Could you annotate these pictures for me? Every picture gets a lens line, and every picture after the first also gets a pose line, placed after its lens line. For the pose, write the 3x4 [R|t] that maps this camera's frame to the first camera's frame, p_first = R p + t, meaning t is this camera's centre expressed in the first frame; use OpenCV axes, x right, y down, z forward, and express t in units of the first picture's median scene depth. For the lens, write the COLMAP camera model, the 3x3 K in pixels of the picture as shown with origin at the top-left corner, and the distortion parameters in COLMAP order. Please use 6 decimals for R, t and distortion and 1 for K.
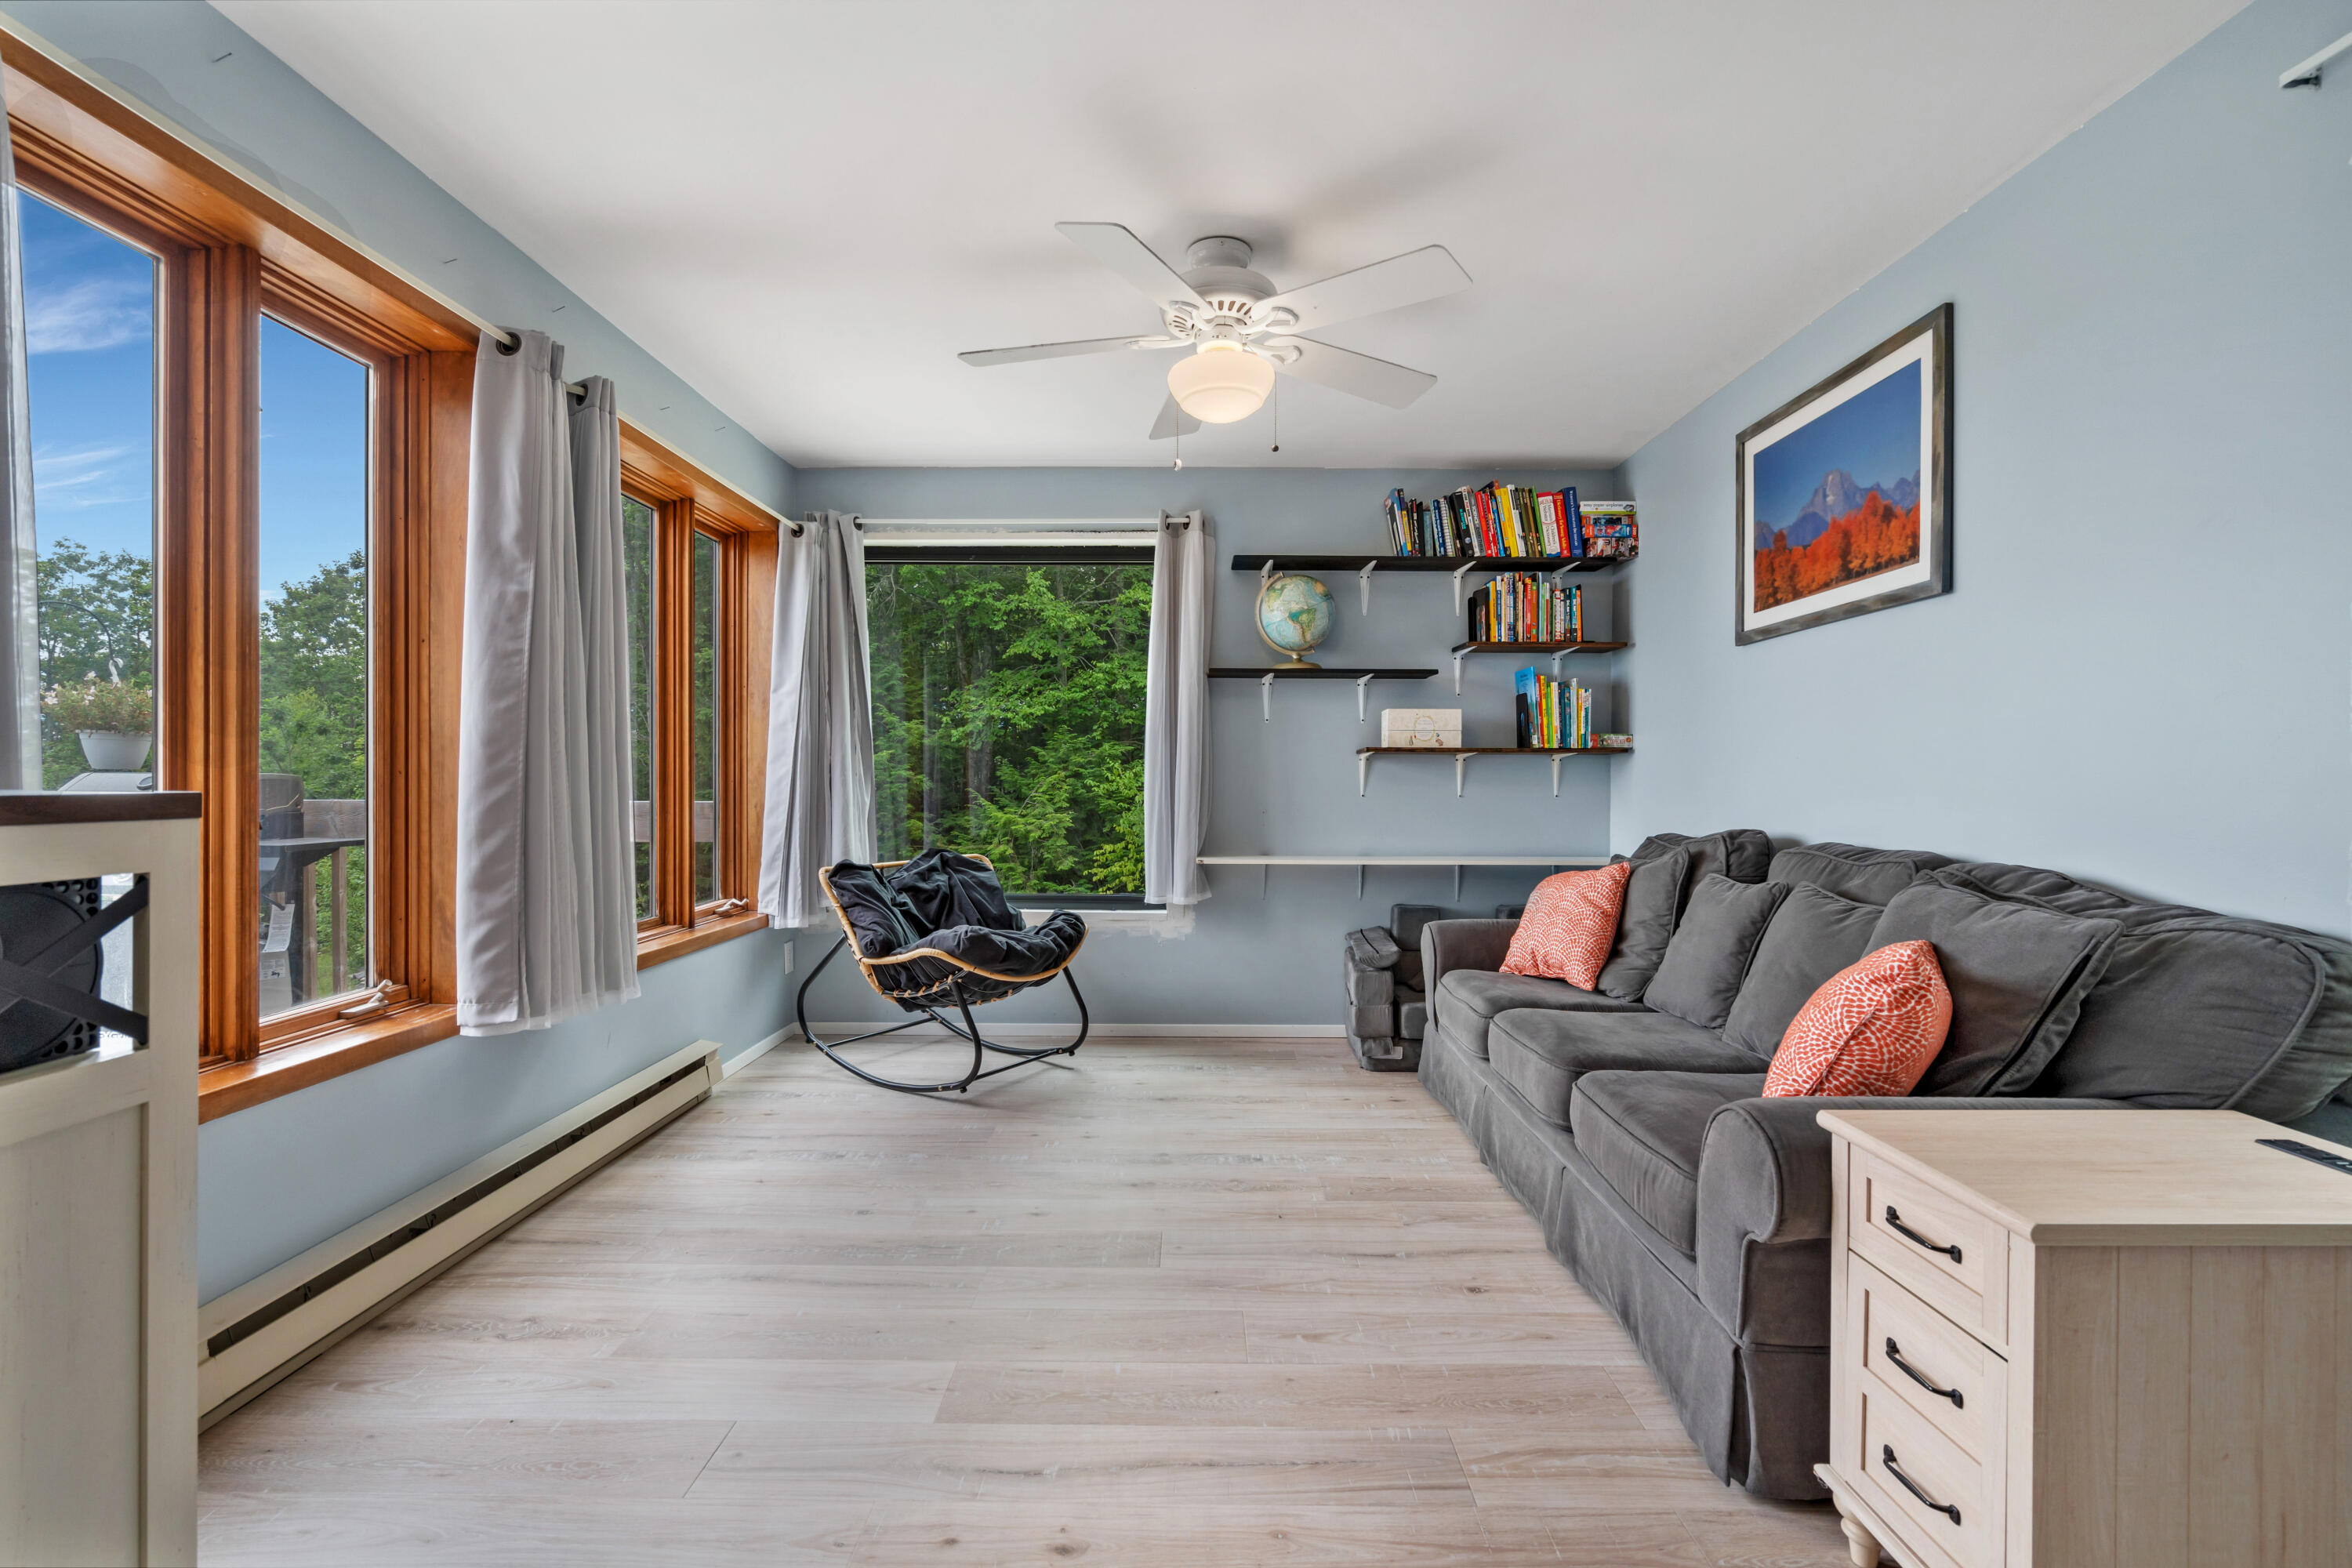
lens RADIAL K [[1062.9, 0, 1176.0], [0, 1062.9, 784.0], [0, 0, 1]] dist [0.000926, 0.000178]
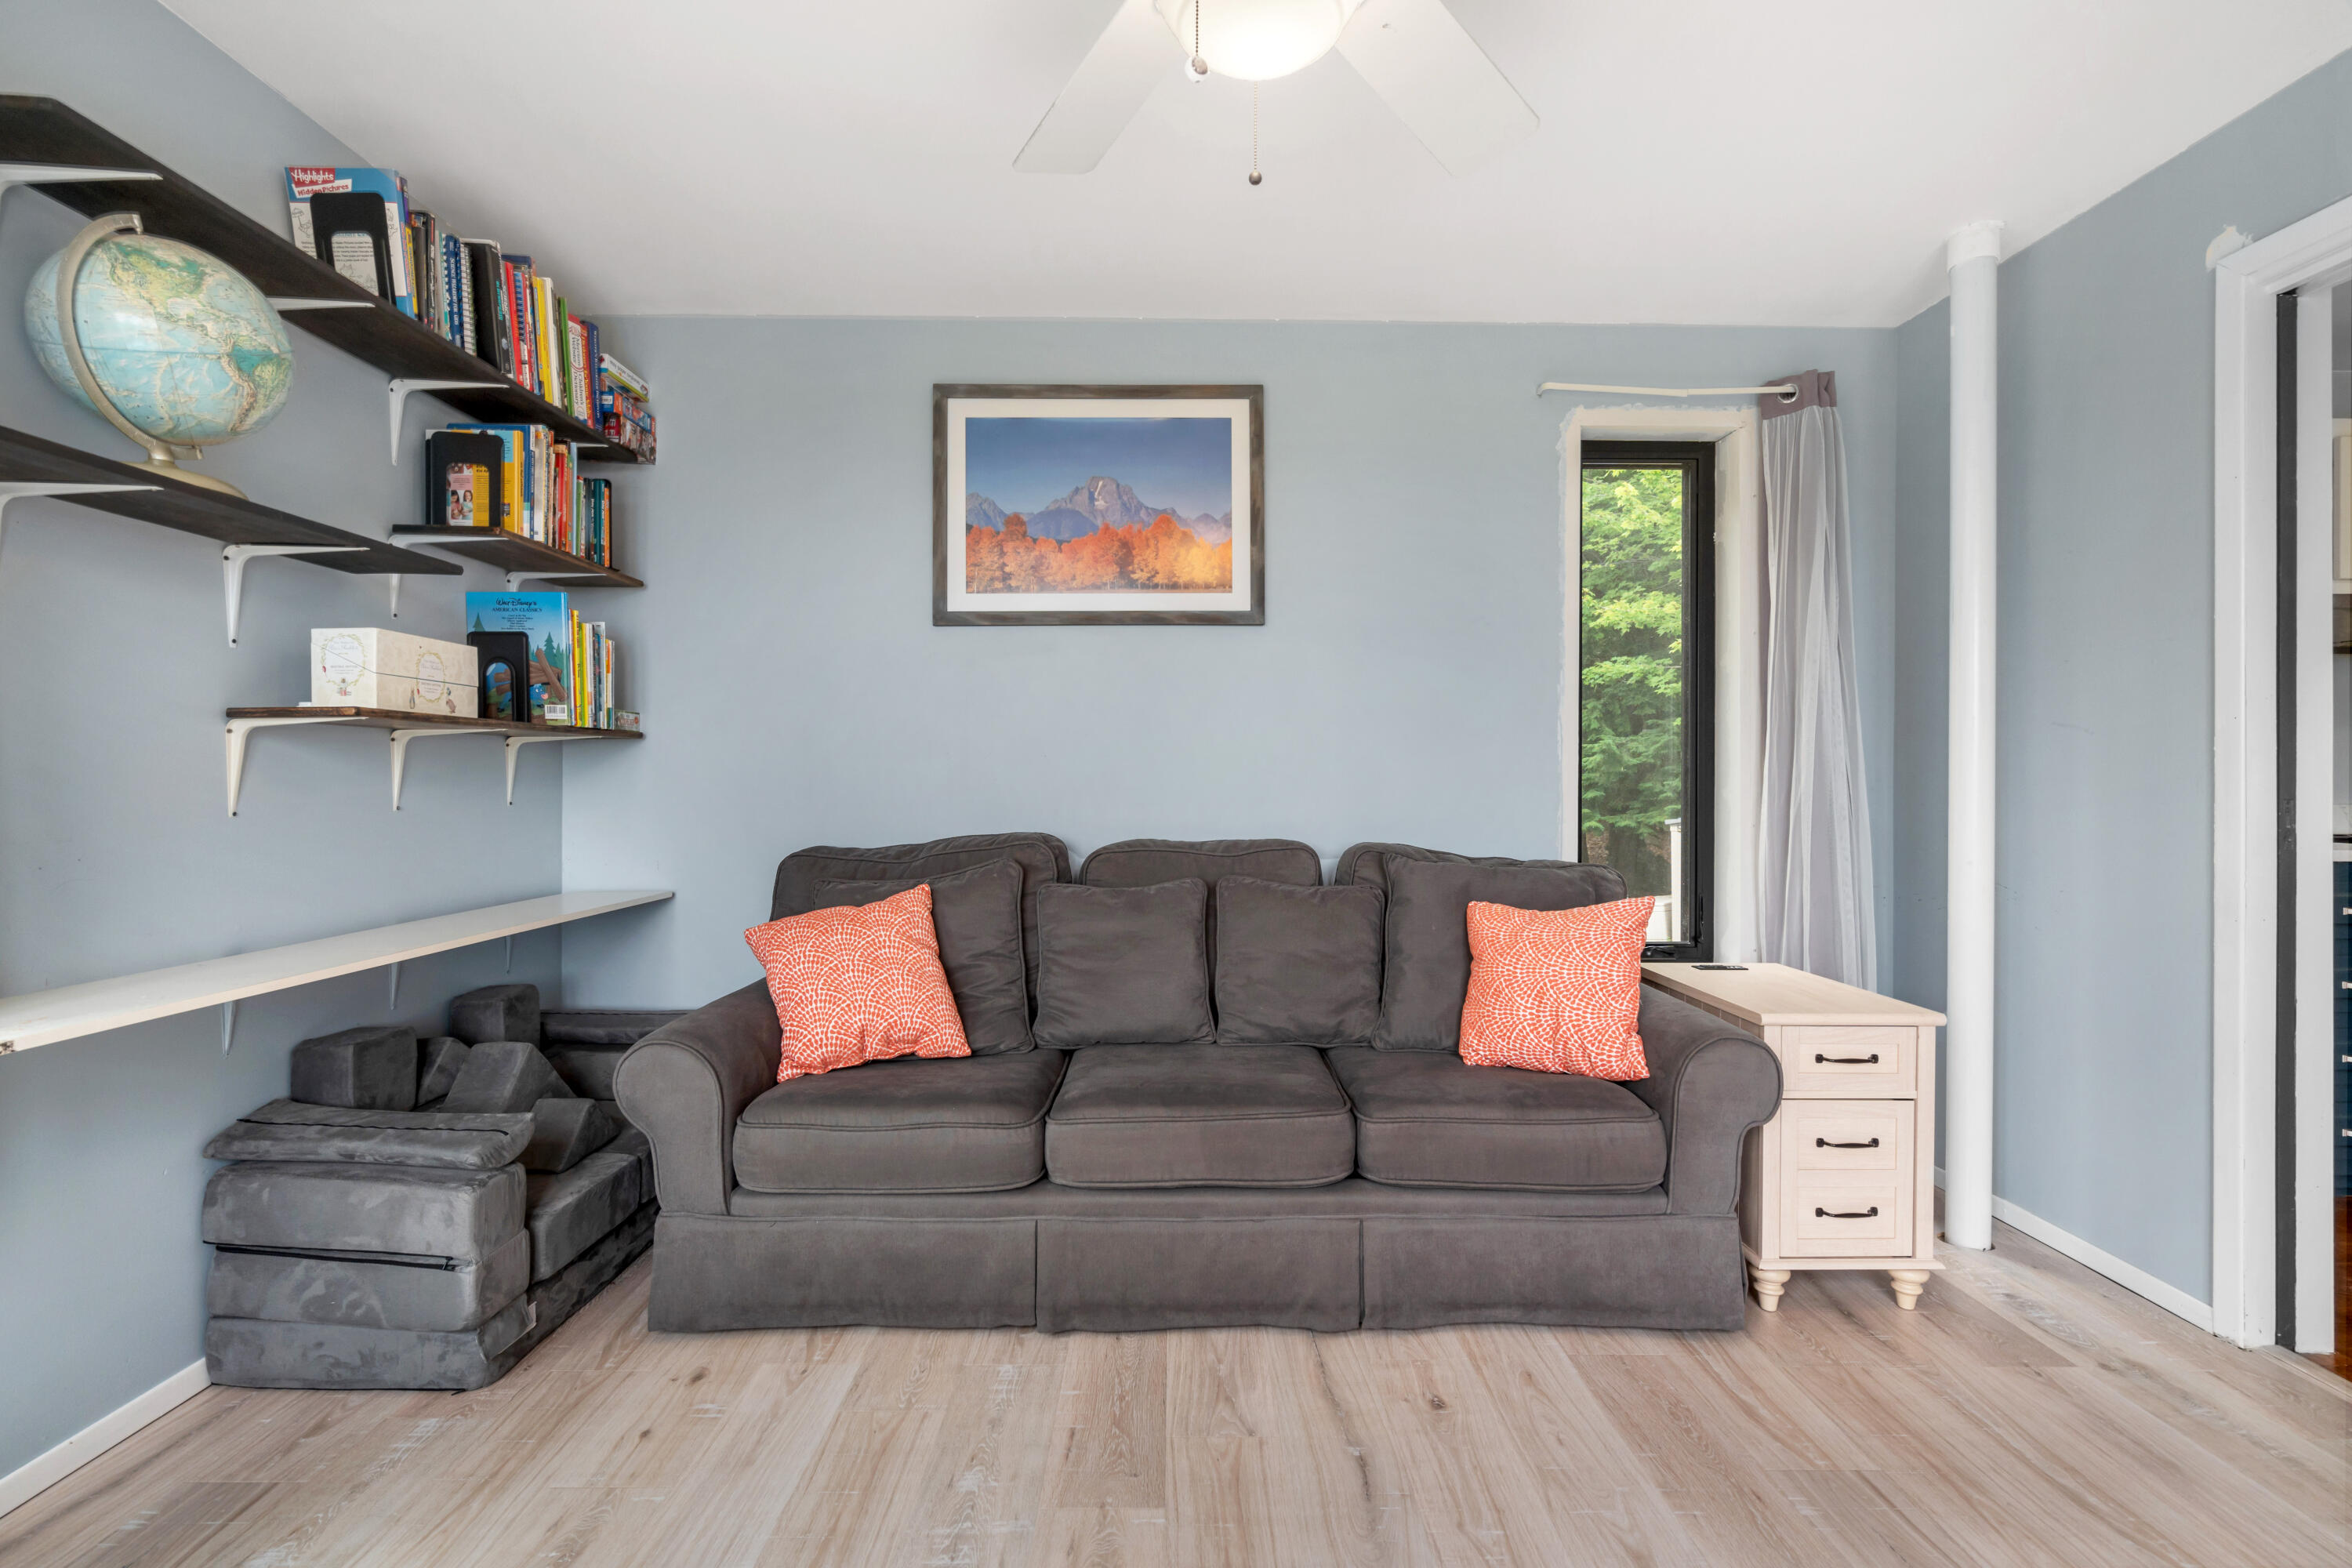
lens RADIAL K [[1062.9, 0, 1176.0], [0, 1062.9, 784.0], [0, 0, 1]] dist [0.000926, 0.000178]
pose [[-0.029992, -0.009903, 0.999501, -0.398665], [0.001837, 0.999949, 0.009963, -0.007863], [-0.999548, 0.002135, -0.029972, 0.926018]]
